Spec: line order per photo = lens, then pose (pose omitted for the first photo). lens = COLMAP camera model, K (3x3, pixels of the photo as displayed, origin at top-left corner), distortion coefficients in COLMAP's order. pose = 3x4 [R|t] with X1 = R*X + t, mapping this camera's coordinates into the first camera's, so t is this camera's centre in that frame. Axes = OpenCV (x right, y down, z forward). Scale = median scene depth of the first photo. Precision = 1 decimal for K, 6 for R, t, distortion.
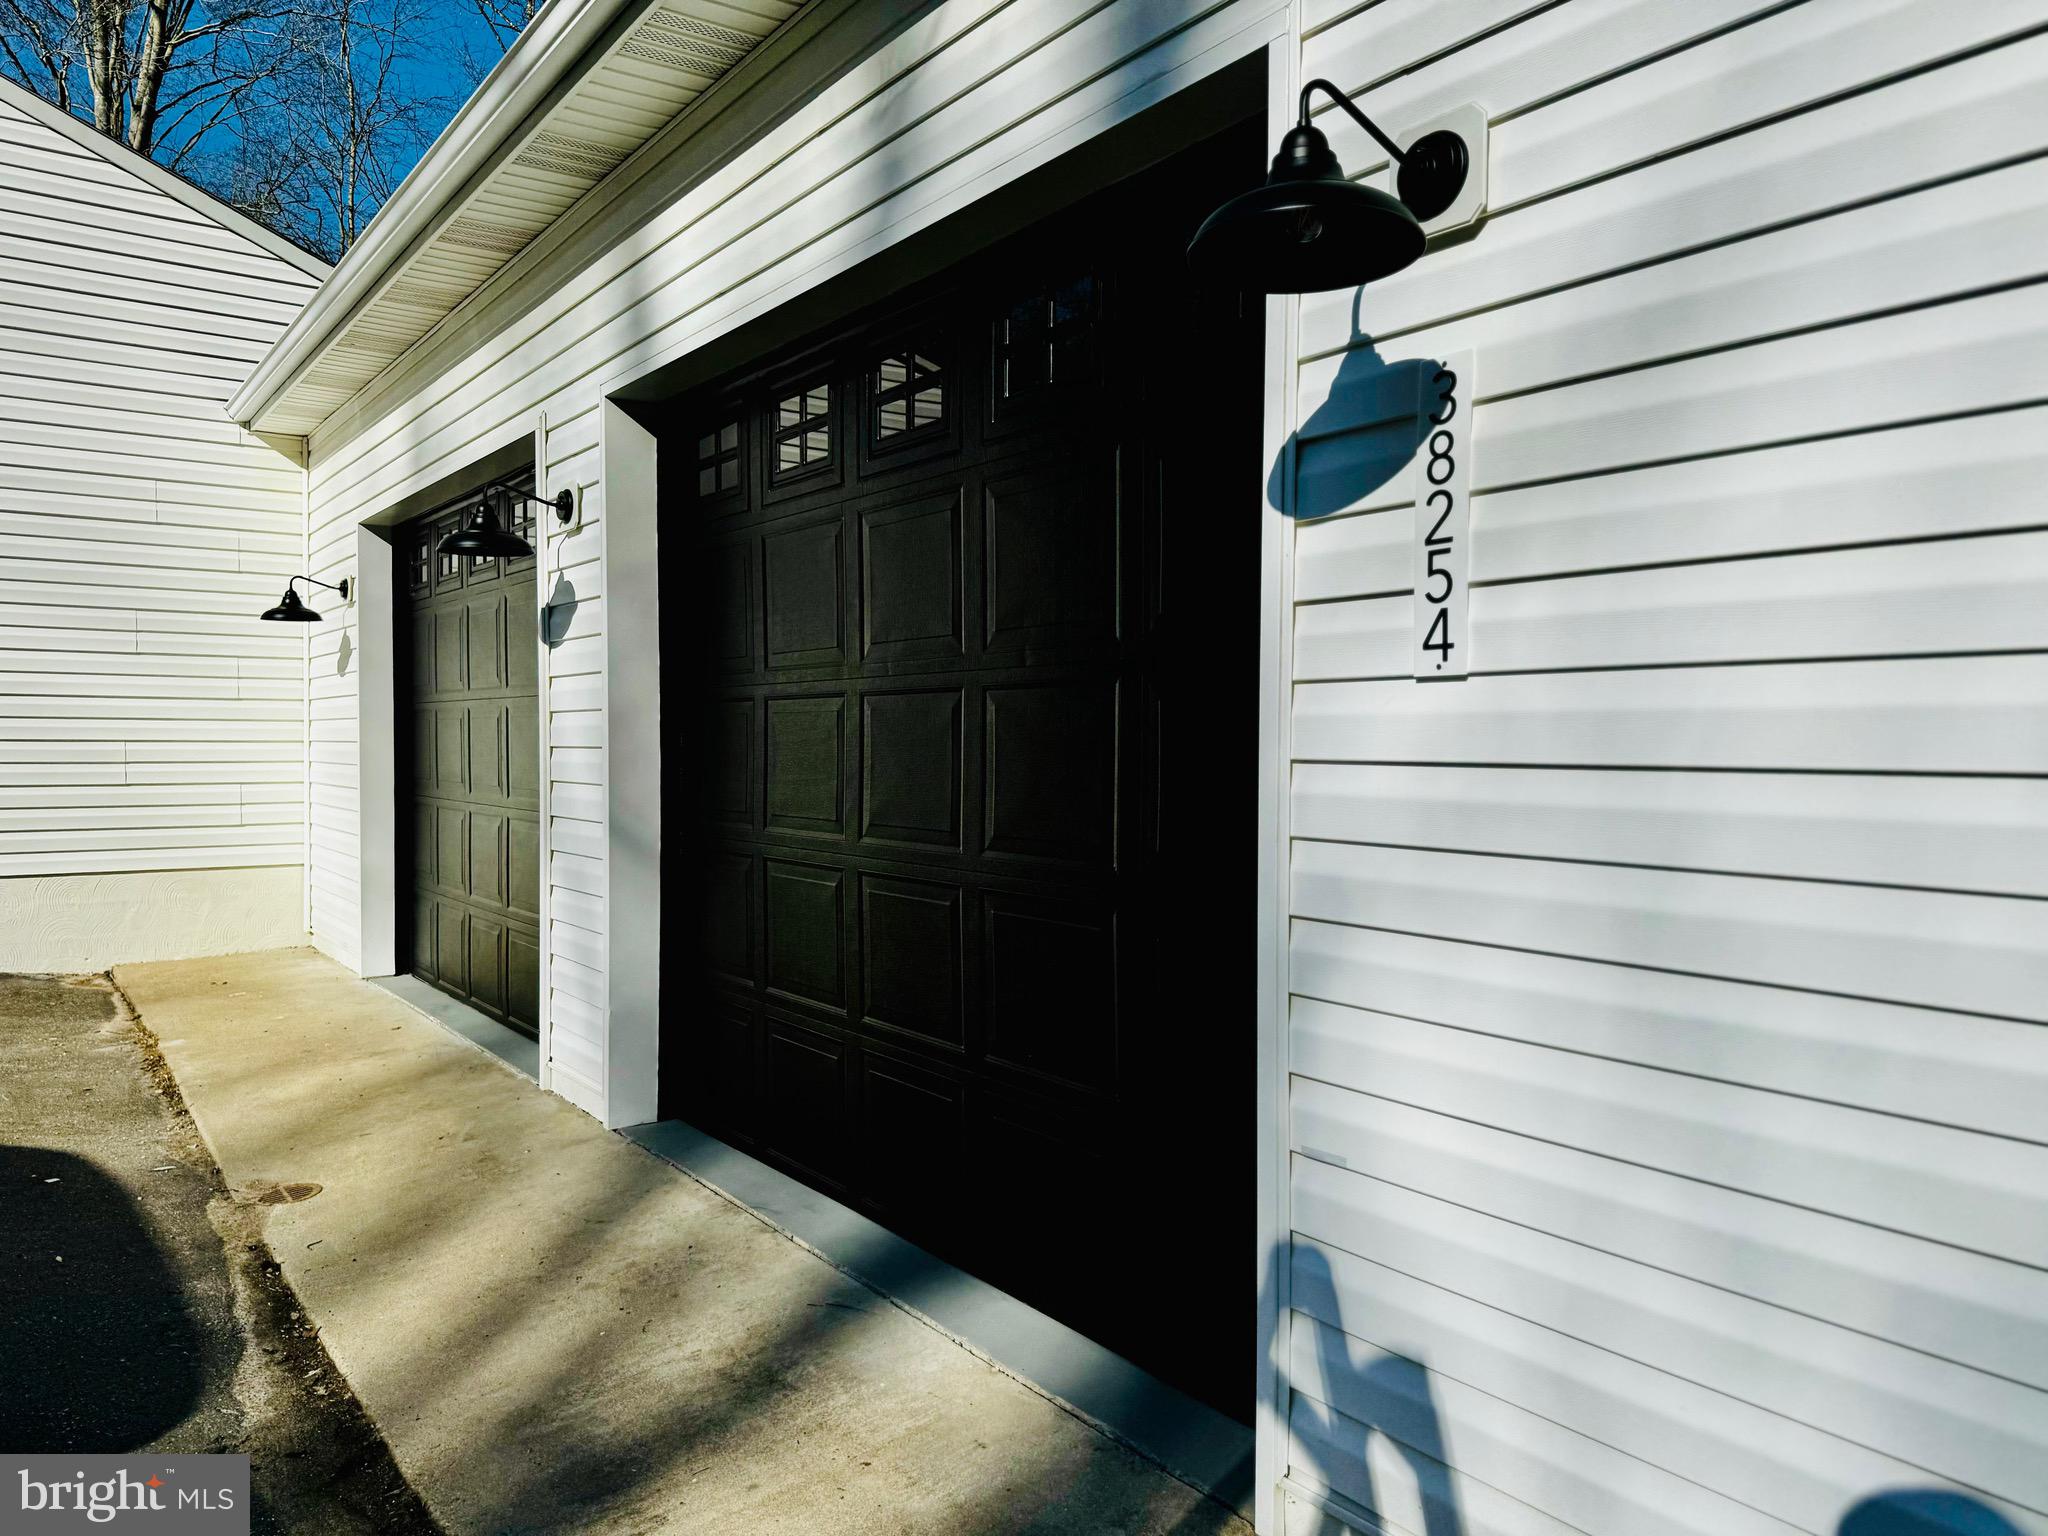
lens RADIAL K [[1450.5, 0, 1024.6], [0, 1450.5, 769.8], [0, 0, 1]] dist [-0.005040, -0.002653]
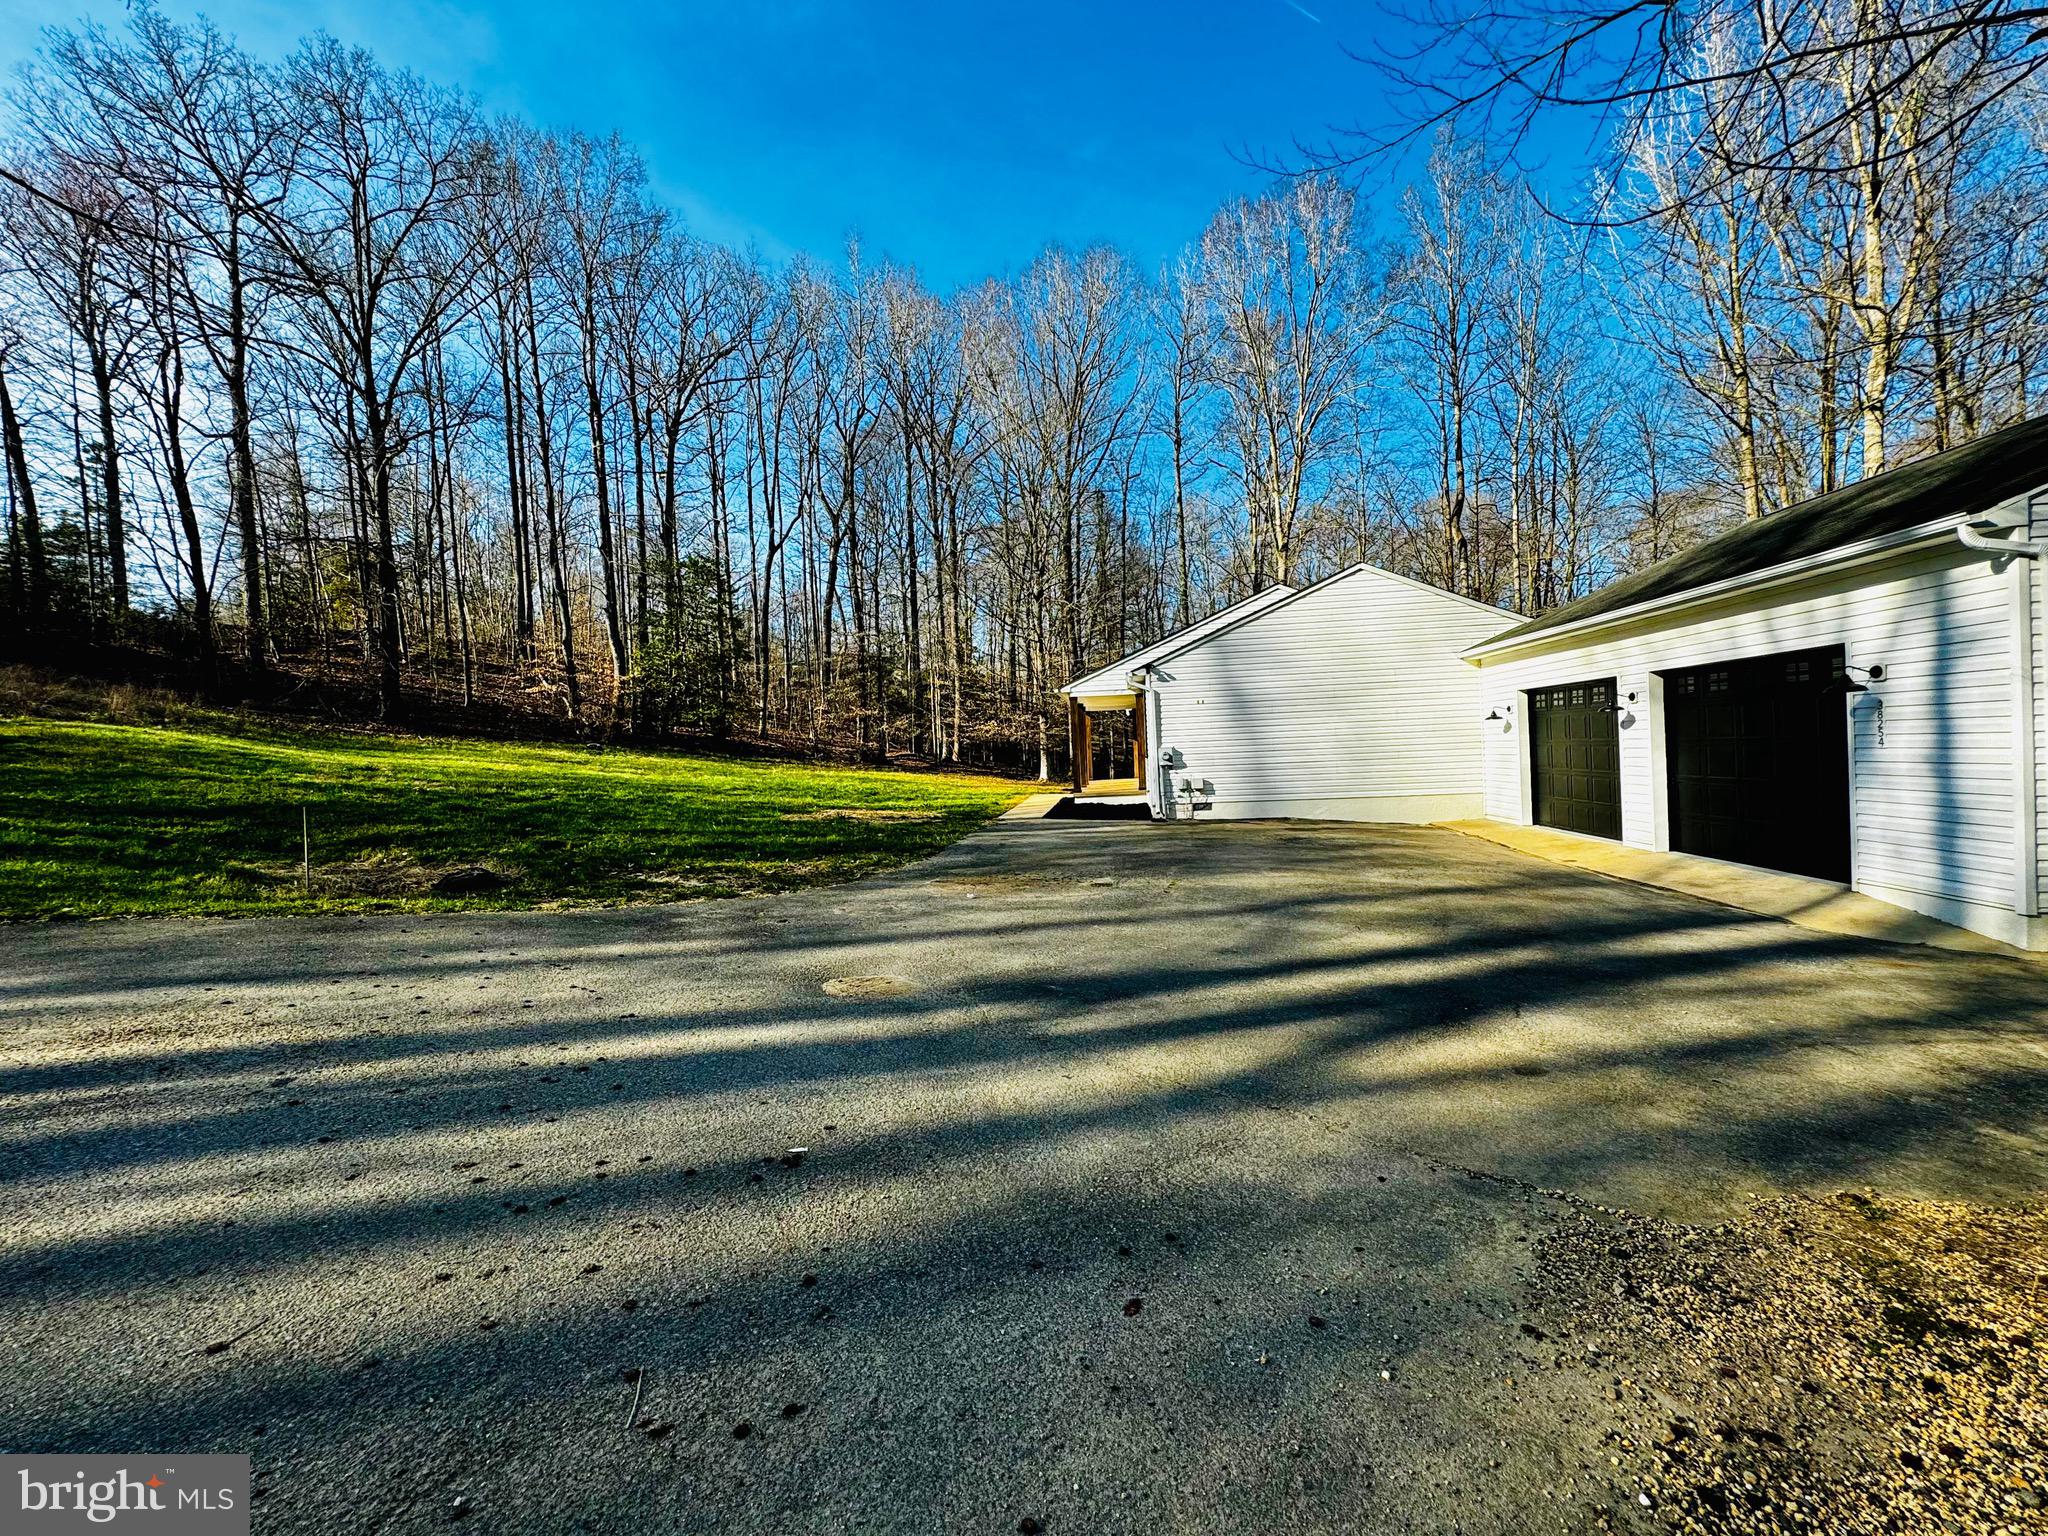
lens RADIAL K [[813.5, 0, 1024.6], [0, 813.5, 769.1], [0, 0, 1]] dist [-0.002182, 0.000332]
pose [[0.730250, -0.022022, -0.682825, -0.013960], [0.033472, 0.999433, 0.003565, -0.046139], [0.682360, -0.025459, 0.730573, -1.729249]]
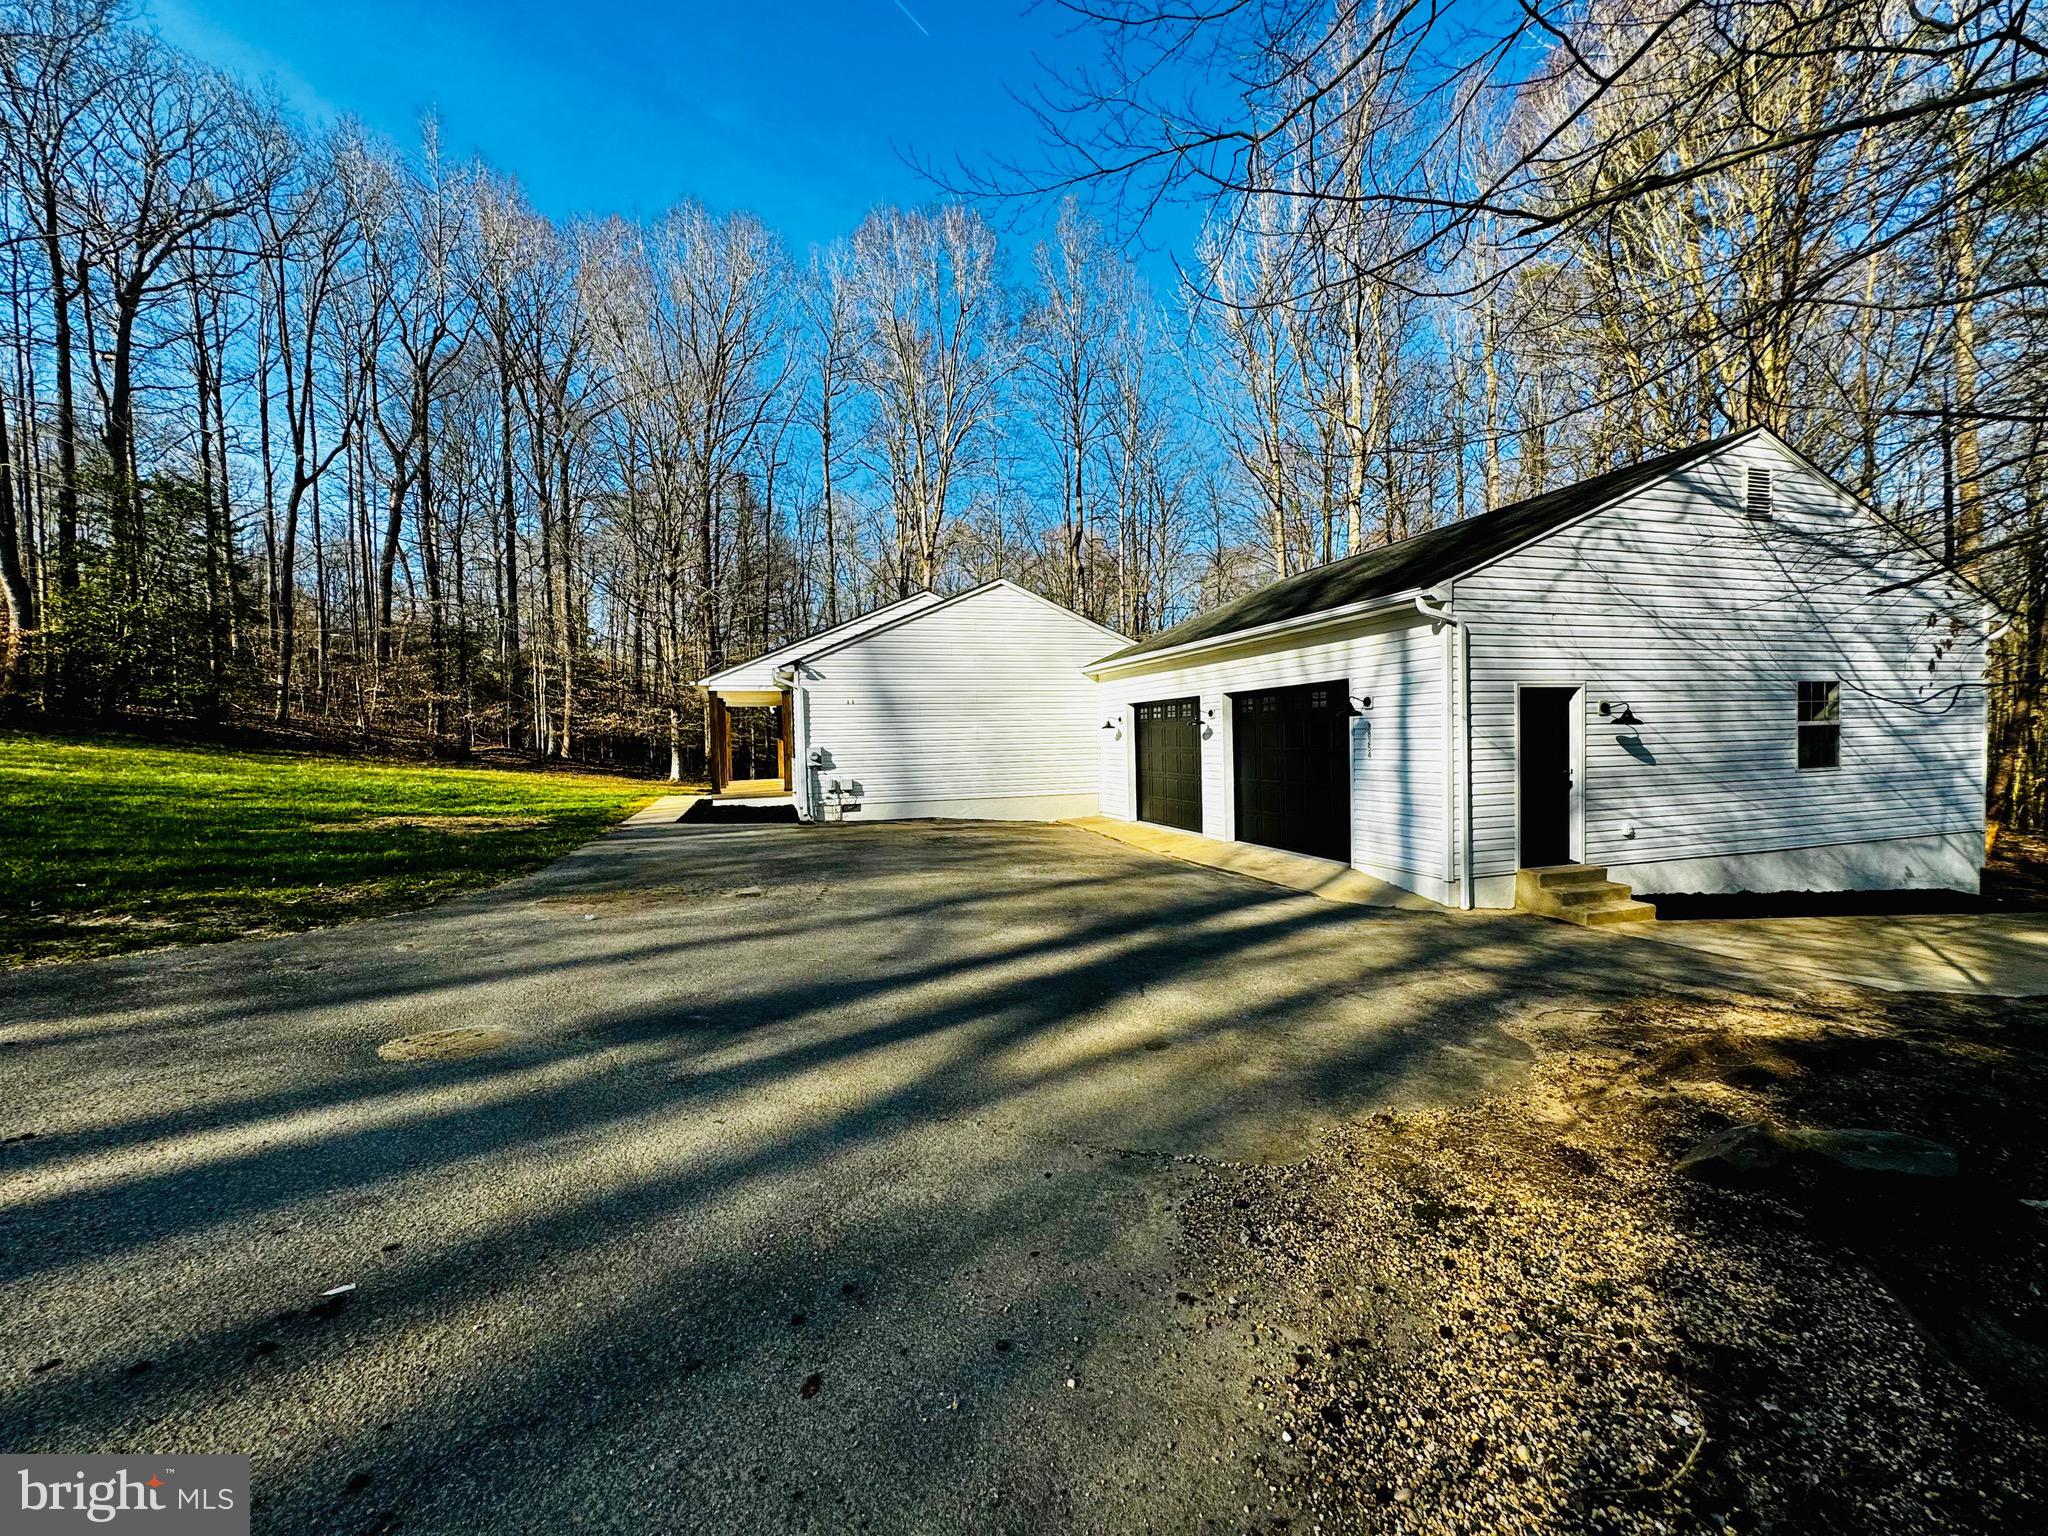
lens RADIAL K [[813.5, 0, 1018.6], [0, 813.5, 767.7], [0, 0, 1]] dist [-0.002182, 0.000332]
pose [[0.947255, -0.014542, -0.320152, -0.057839], [0.020148, 0.999696, 0.014204, -0.052552], [0.319848, -0.019905, 0.947260, -1.705732]]
